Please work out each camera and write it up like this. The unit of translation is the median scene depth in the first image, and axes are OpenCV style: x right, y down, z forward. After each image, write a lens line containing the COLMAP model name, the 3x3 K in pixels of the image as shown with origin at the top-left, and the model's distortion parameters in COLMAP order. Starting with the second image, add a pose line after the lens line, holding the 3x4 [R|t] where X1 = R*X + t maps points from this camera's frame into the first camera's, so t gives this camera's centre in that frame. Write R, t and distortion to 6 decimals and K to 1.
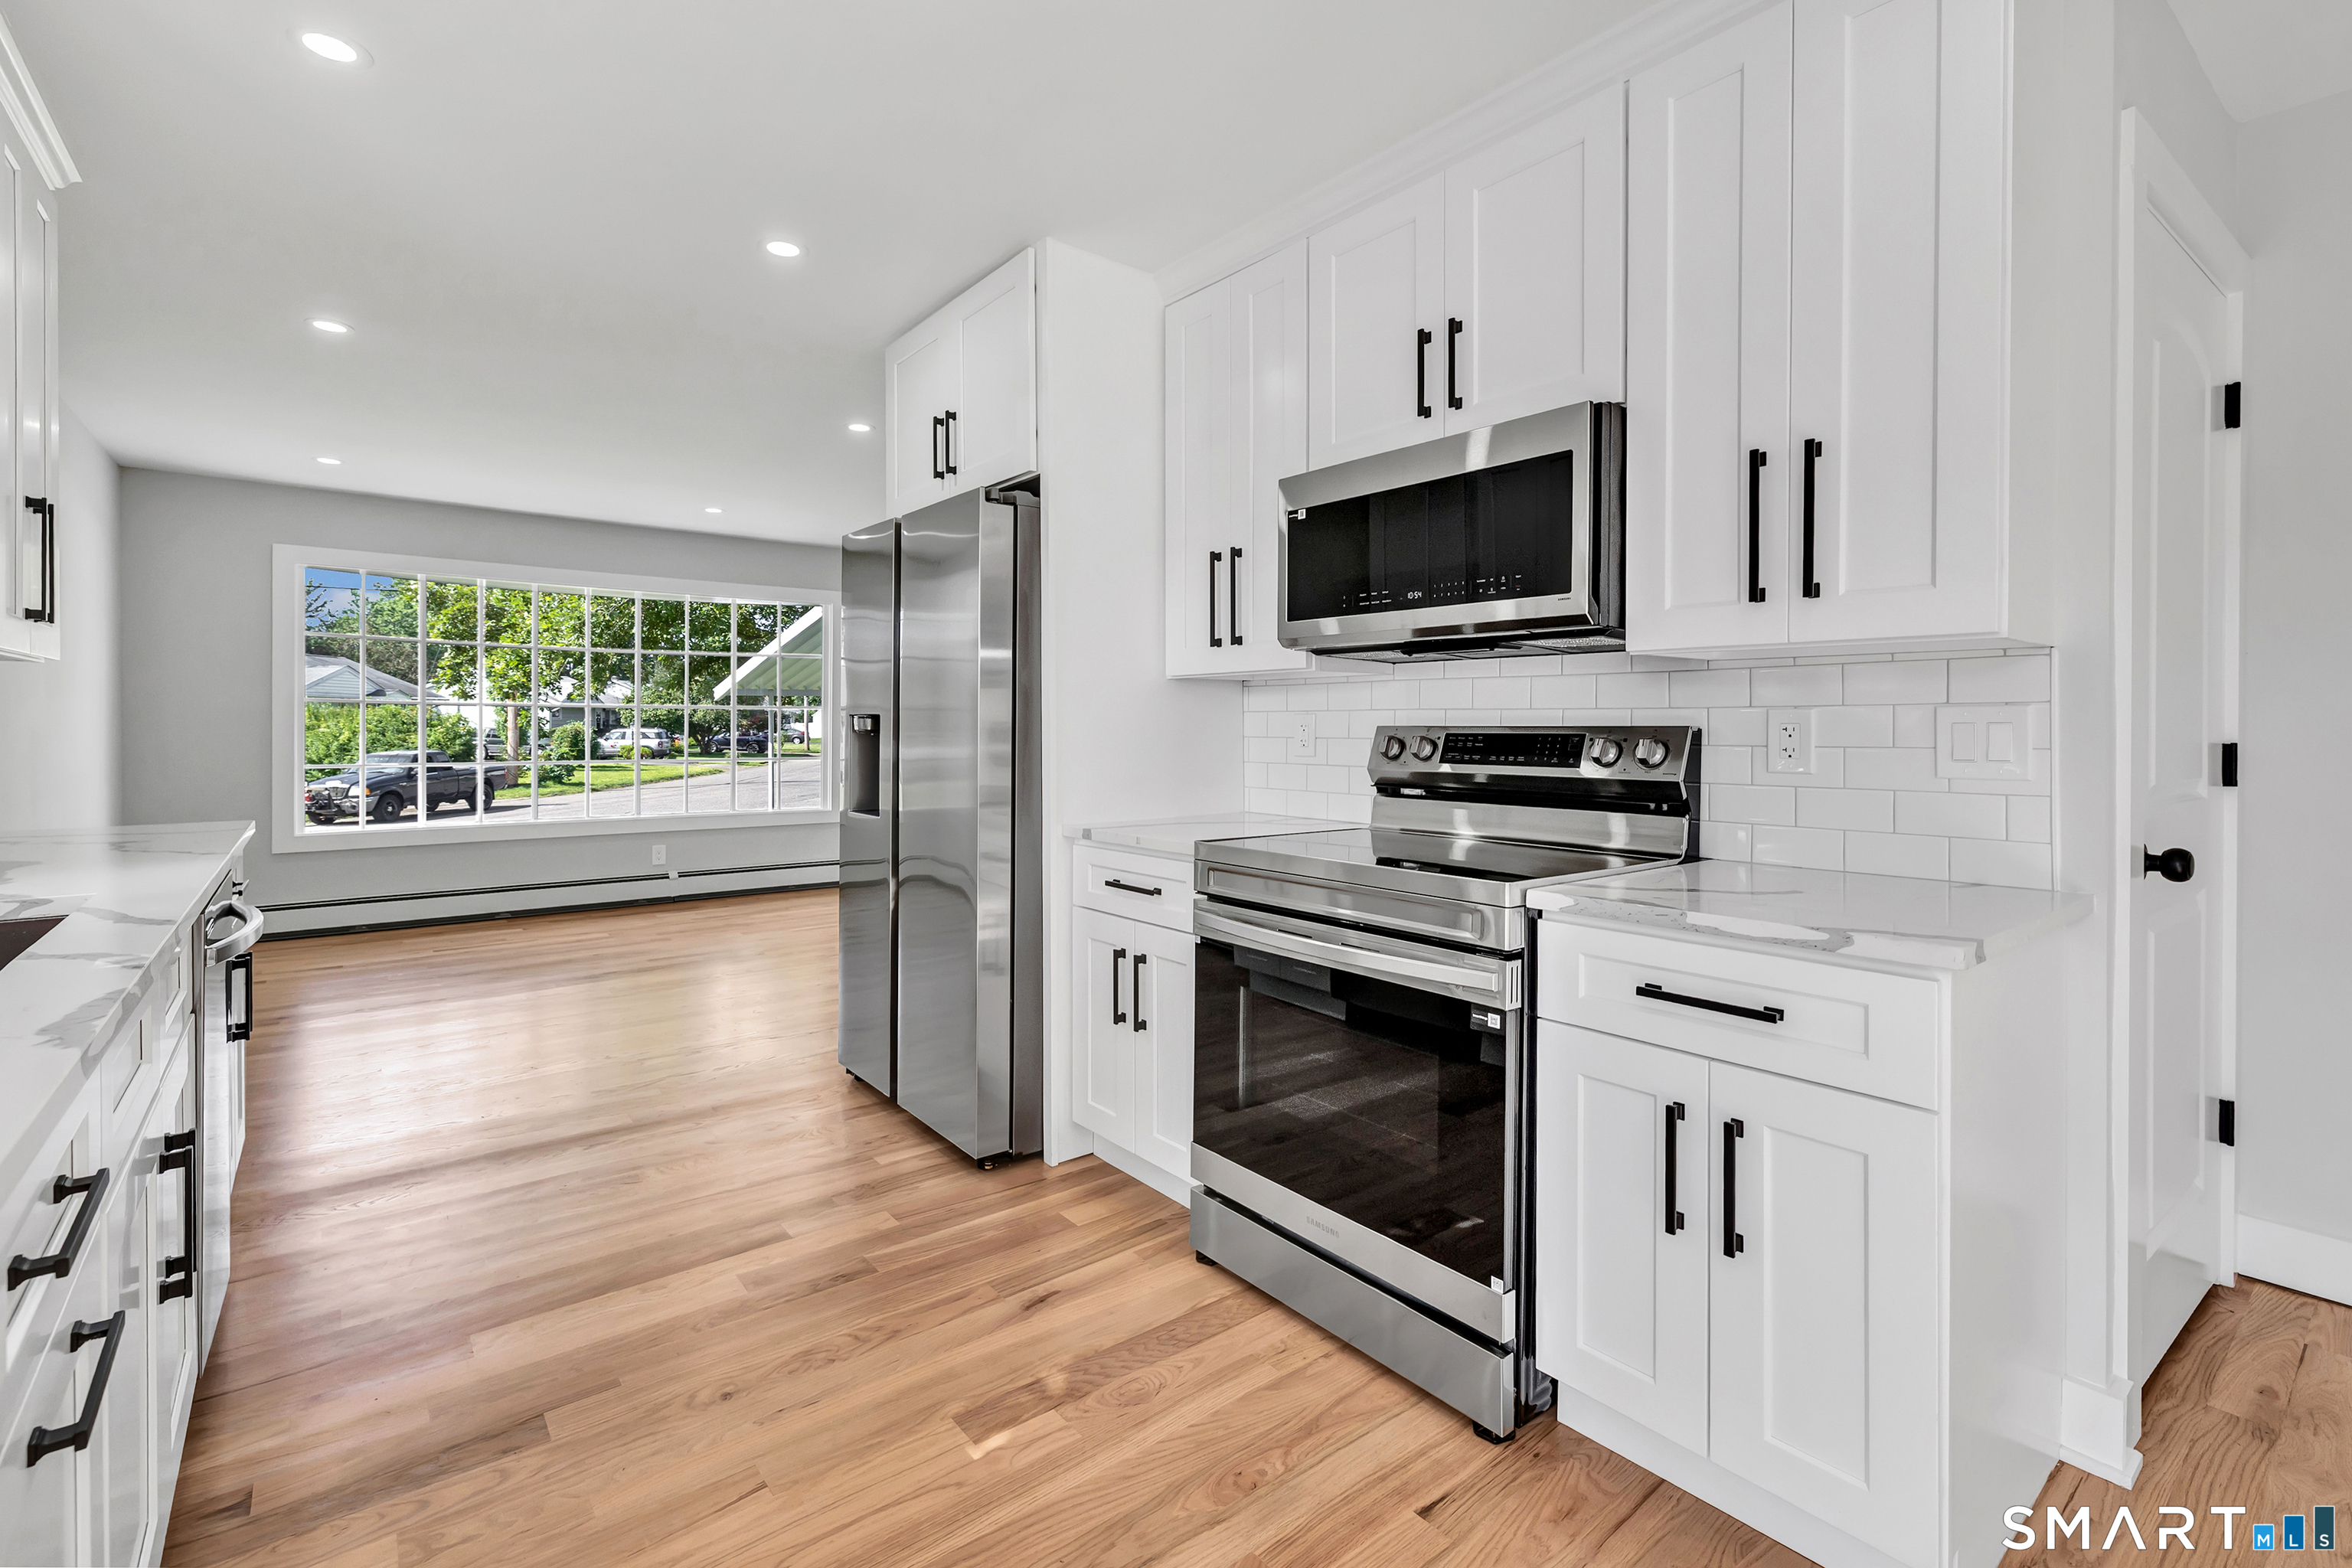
lens RADIAL K [[982.0, 0, 1174.3], [0, 982.0, 738.6], [0, 0, 1]] dist [-0.002510, -0.000423]
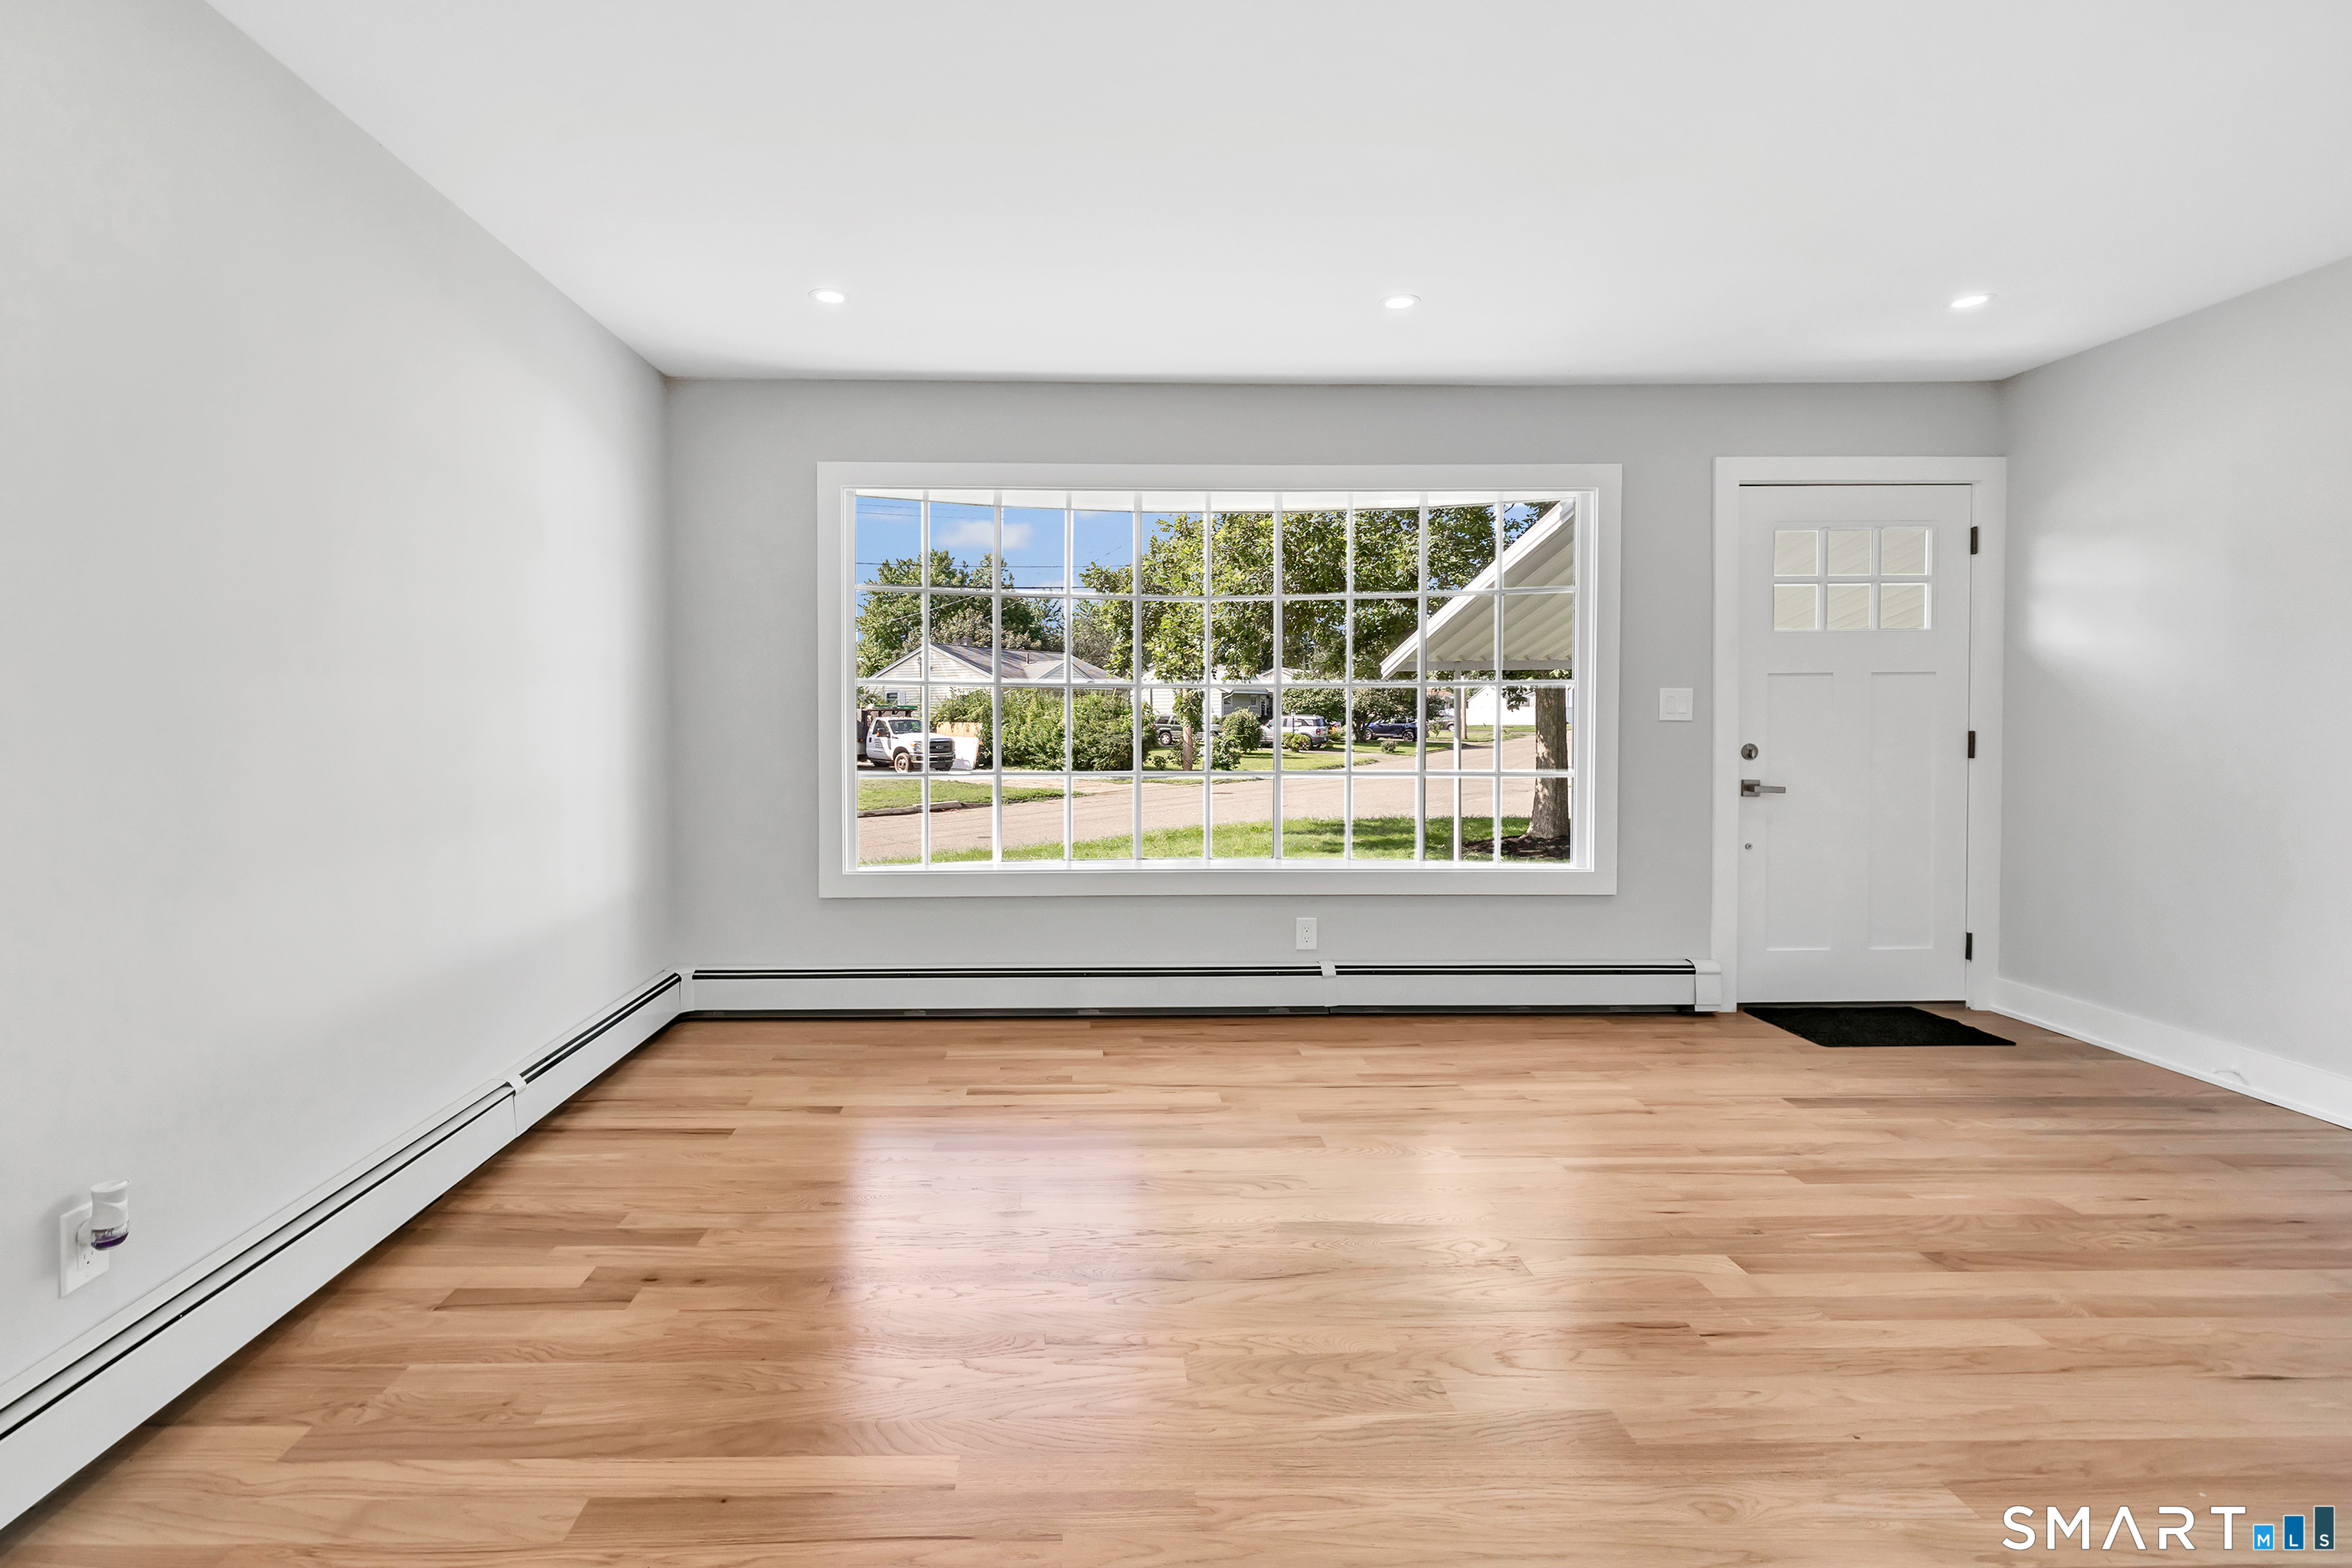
lens RADIAL K [[1069.1, 0, 1093.9], [0, 1069.1, 727.1], [0, 0, 1]] dist [-0.004333, -0.000151]
pose [[0.770966, 0.004352, -0.636862, -0.531007], [-0.003366, 0.999991, 0.002759, -0.016838], [0.636868, 0.000017, 0.770973, 1.045447]]
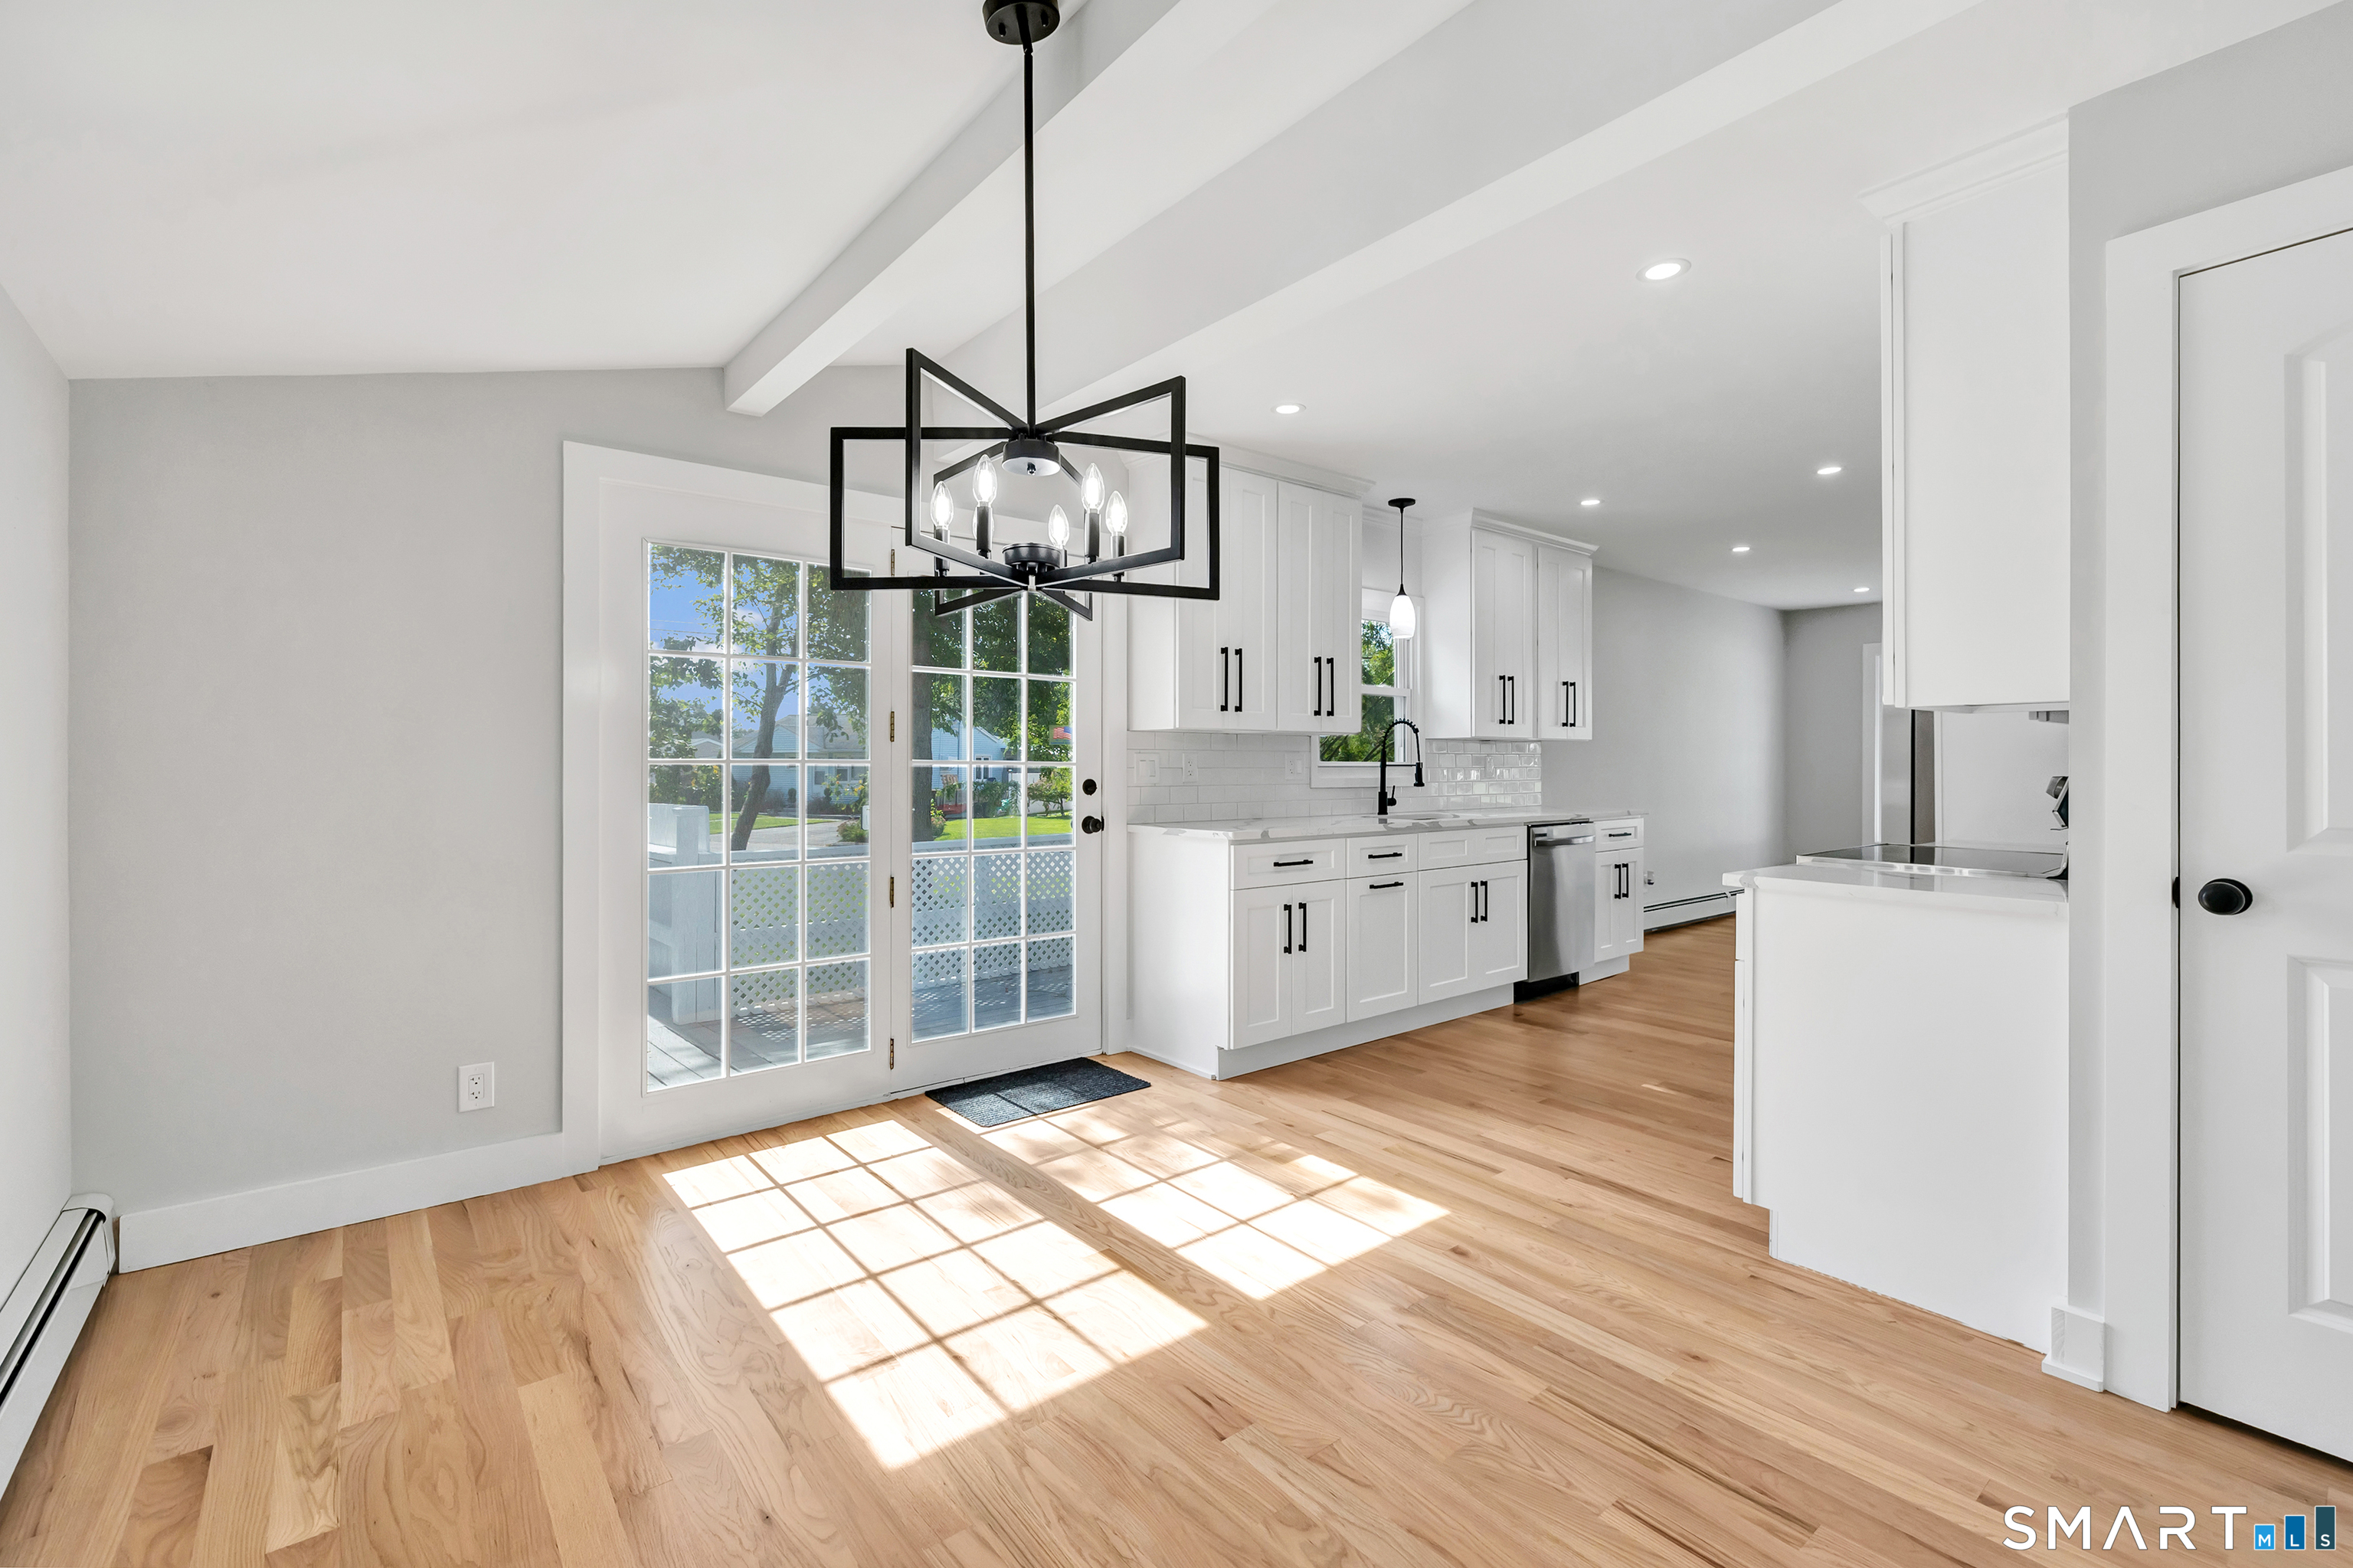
lens RADIAL K [[1020.1, 0, 1180.8], [0, 1020.1, 774.0], [0, 0, 1]] dist [-0.002516, -0.000320]
pose [[-0.018538, 0.007966, -0.999796, 1.326305], [-0.015862, 0.999840, 0.008260, 0.002690], [0.999702, 0.016012, -0.018409, -0.026979]]
